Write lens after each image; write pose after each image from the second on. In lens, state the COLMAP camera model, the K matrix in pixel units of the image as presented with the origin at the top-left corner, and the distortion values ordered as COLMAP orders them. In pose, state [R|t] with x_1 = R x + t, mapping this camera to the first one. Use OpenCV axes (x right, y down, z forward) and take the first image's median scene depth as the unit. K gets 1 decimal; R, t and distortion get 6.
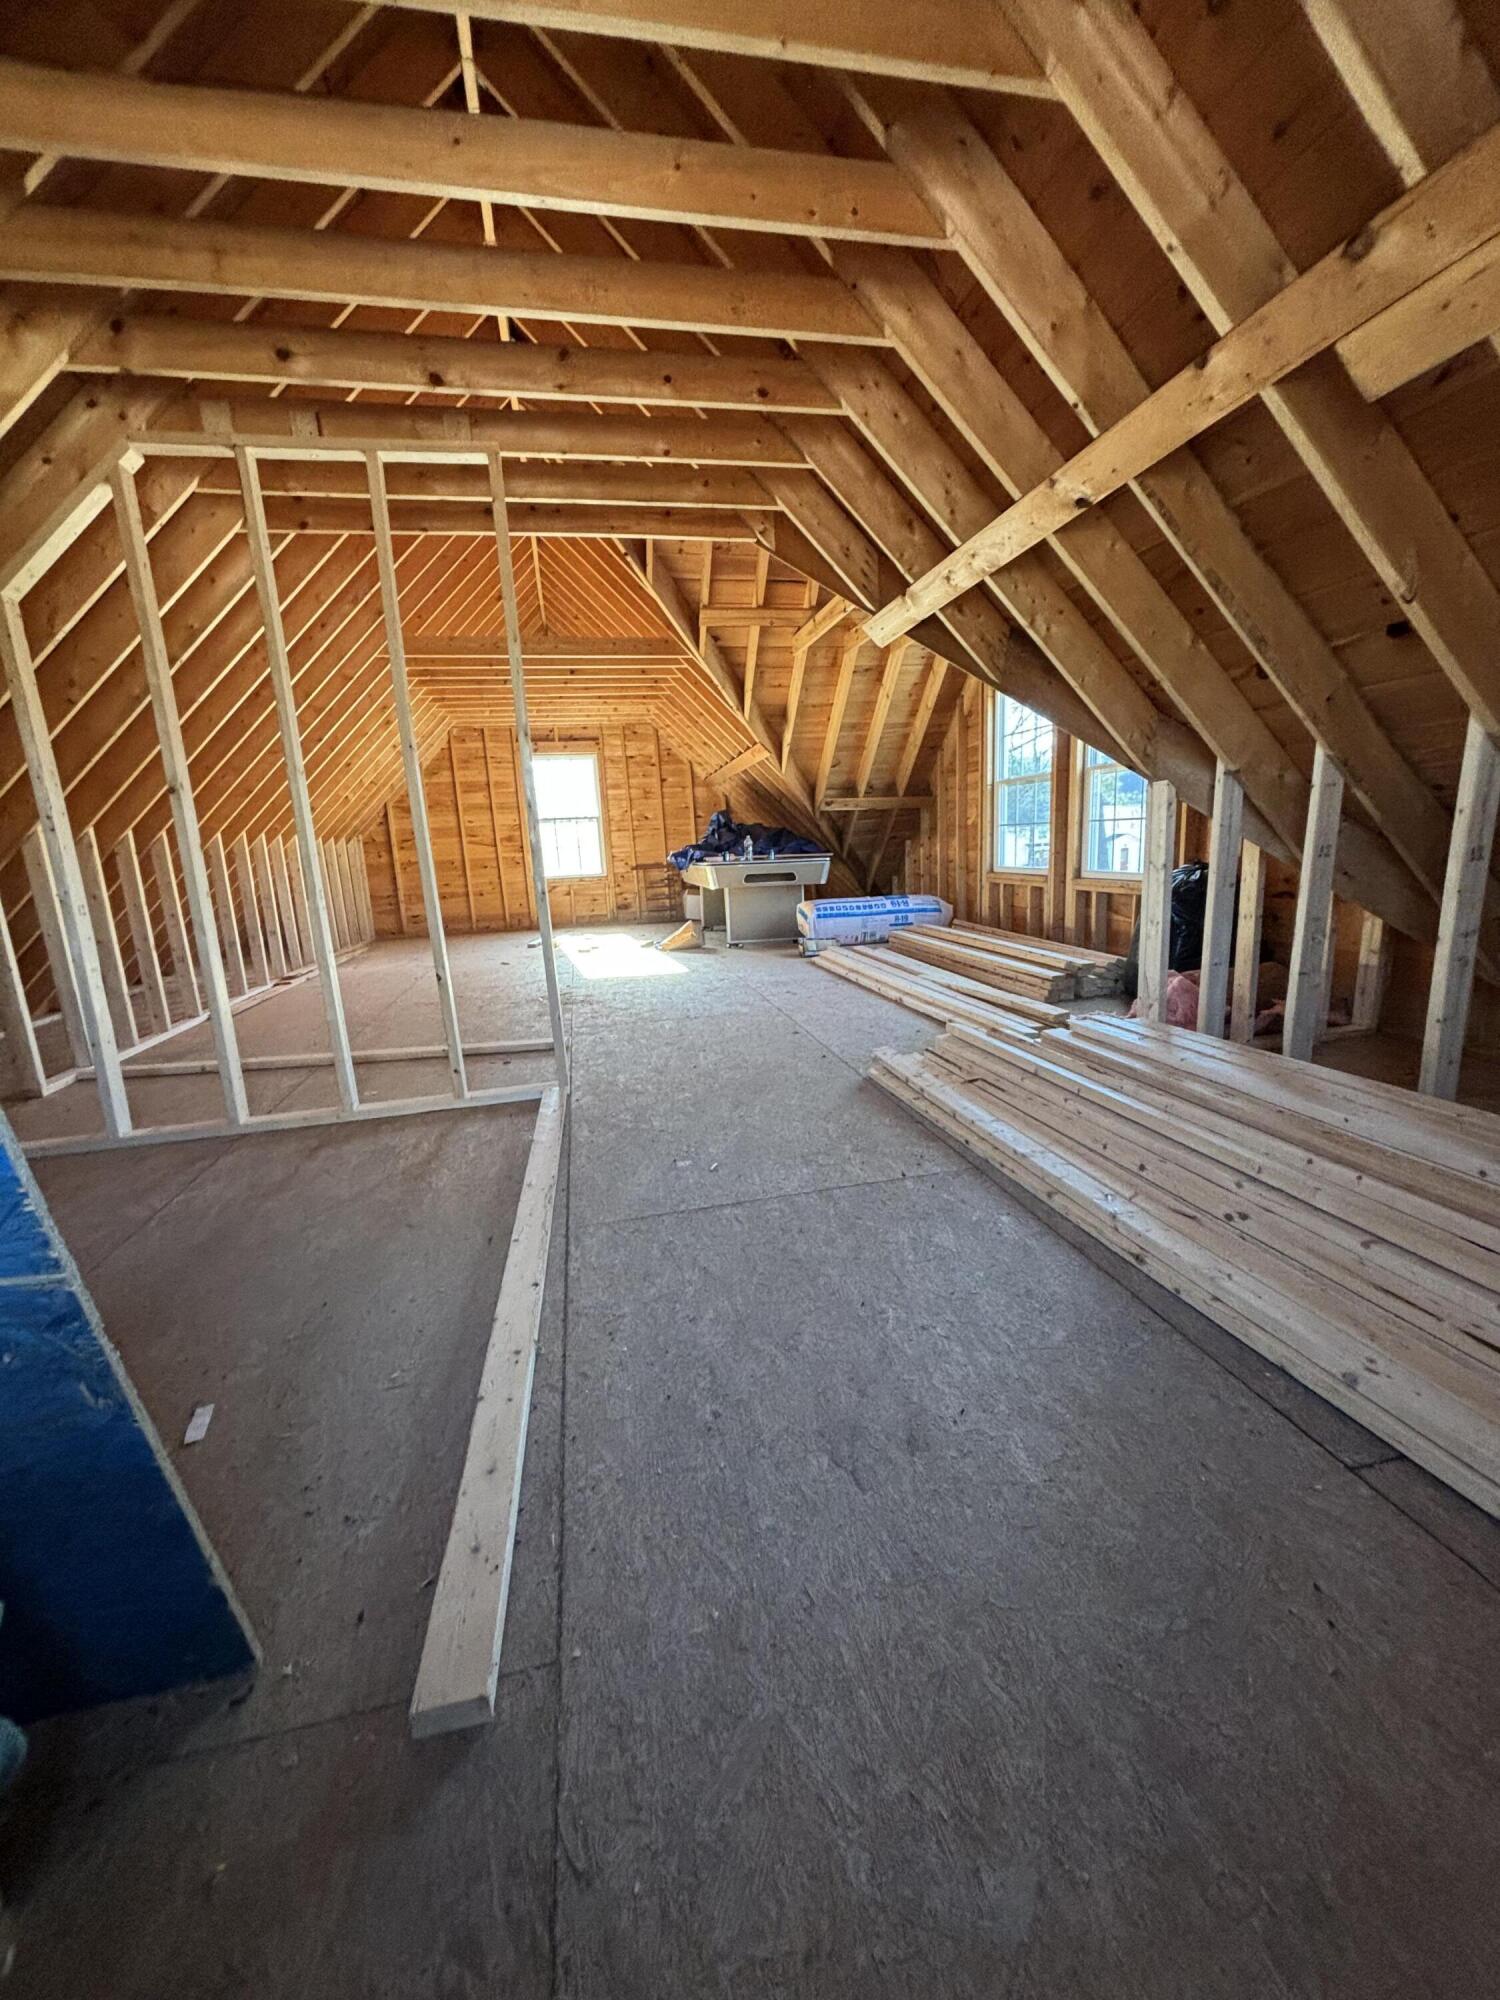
lens RADIAL K [[801.8, 0, 750.0], [0, 801.8, 1000.0], [0, 0, 1]] dist [-0.007870, -0.000024]
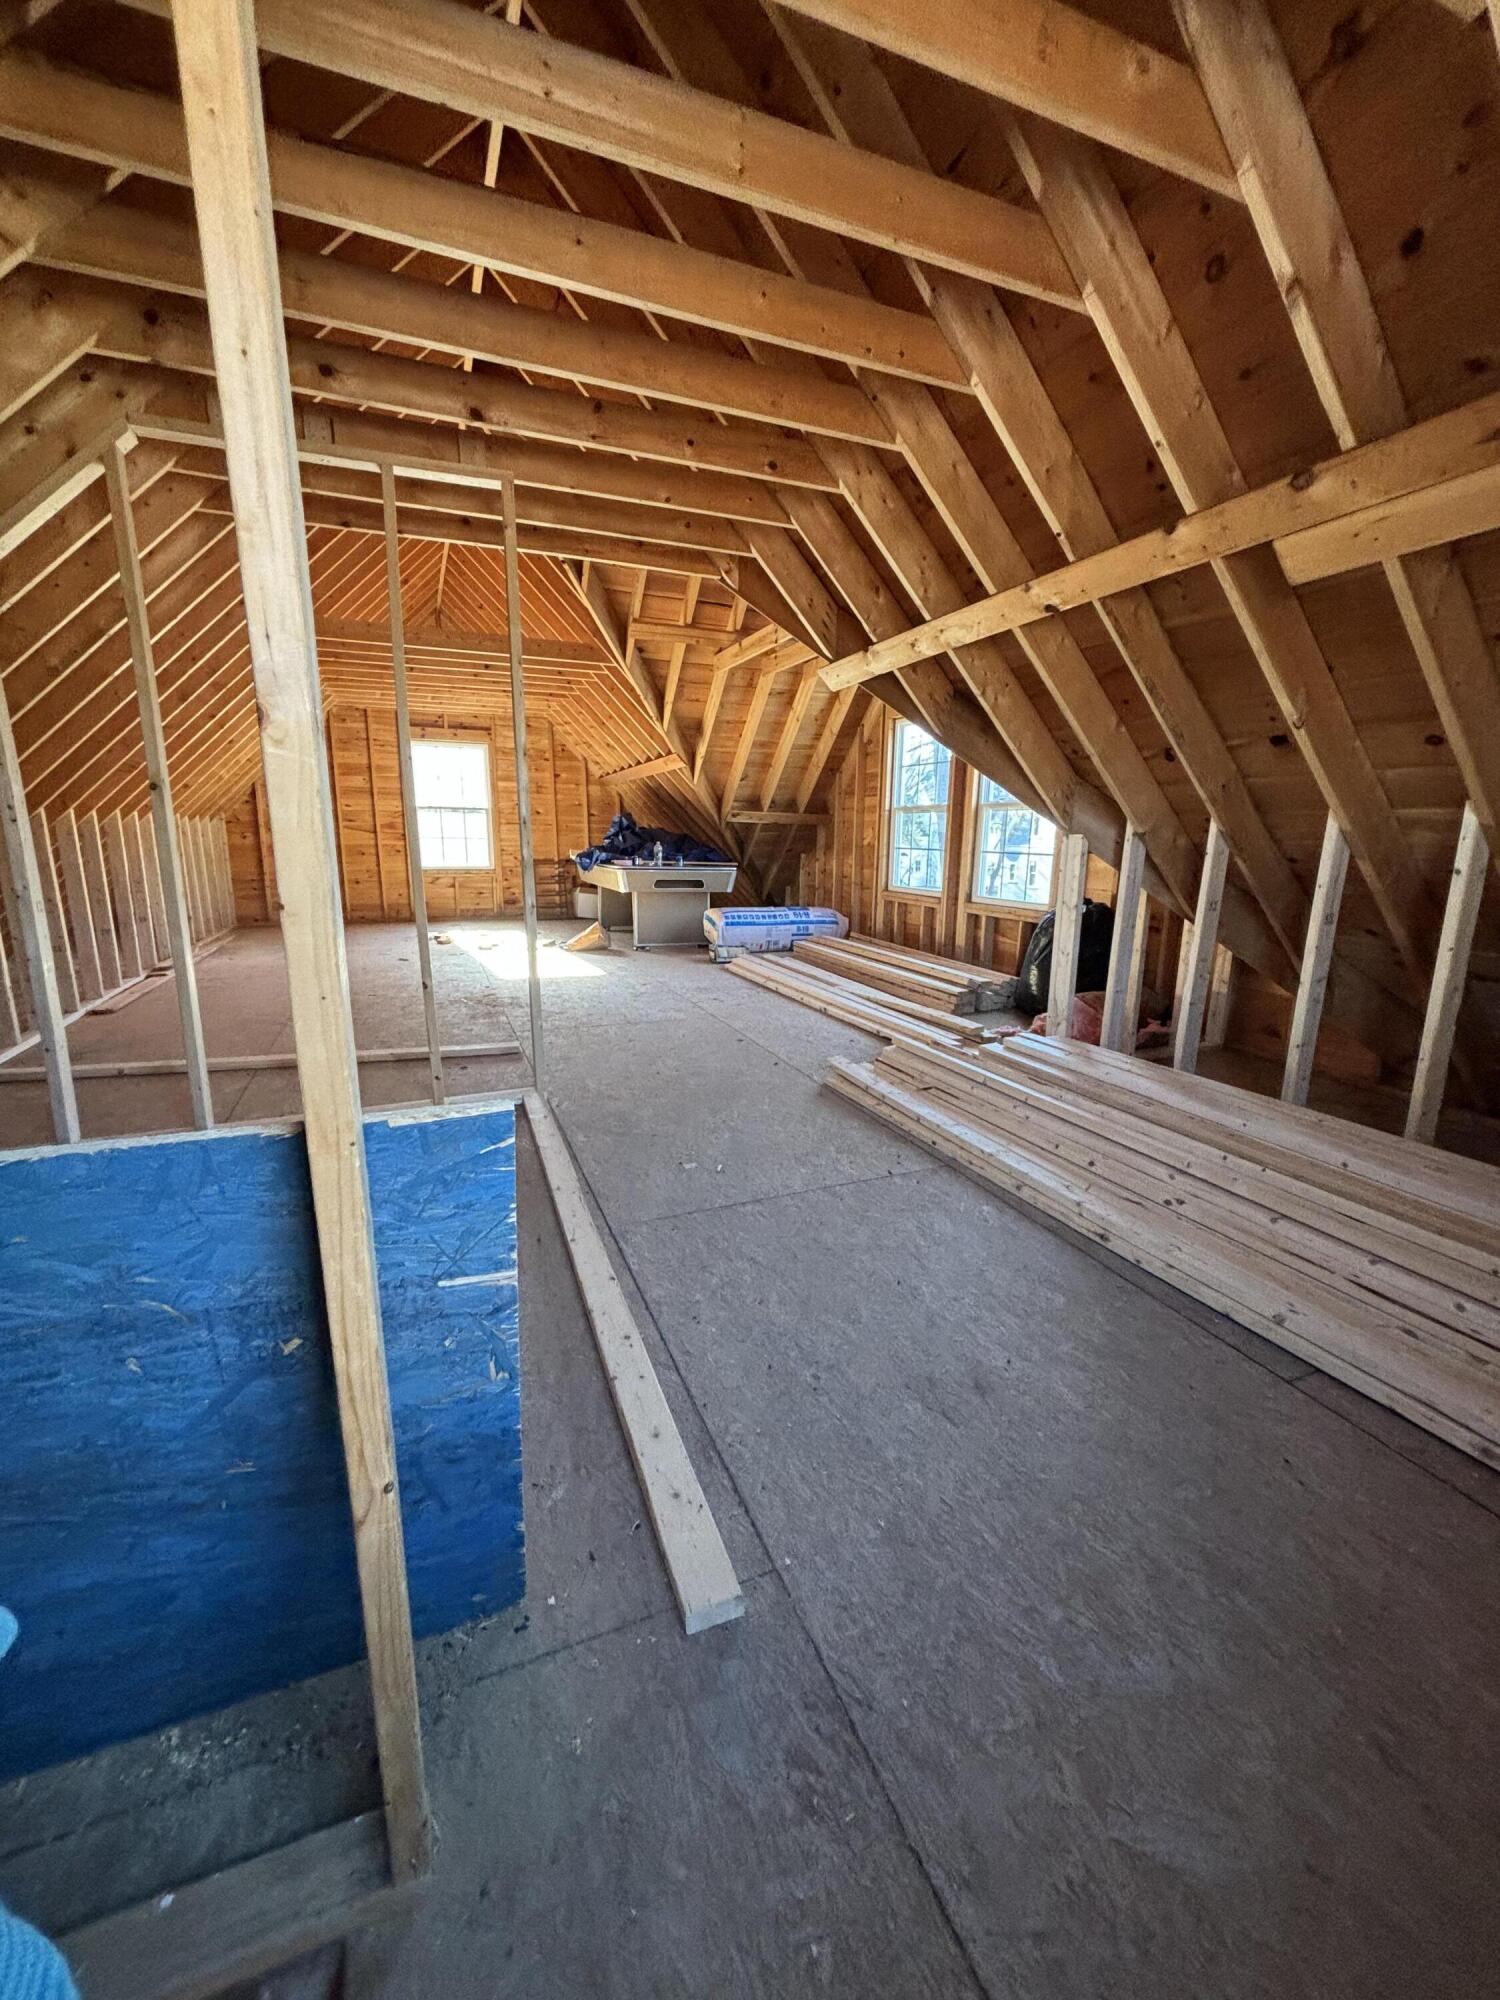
lens RADIAL K [[801.1, 0, 750.0], [0, 801.1, 1000.0], [0, 0, 1]] dist [-0.016016, -0.000209]
pose [[0.982298, 0.023695, 0.185822, -0.170050], [-0.024713, 0.999690, 0.003166, -0.021430], [-0.185689, -0.007702, 0.982578, -0.067794]]
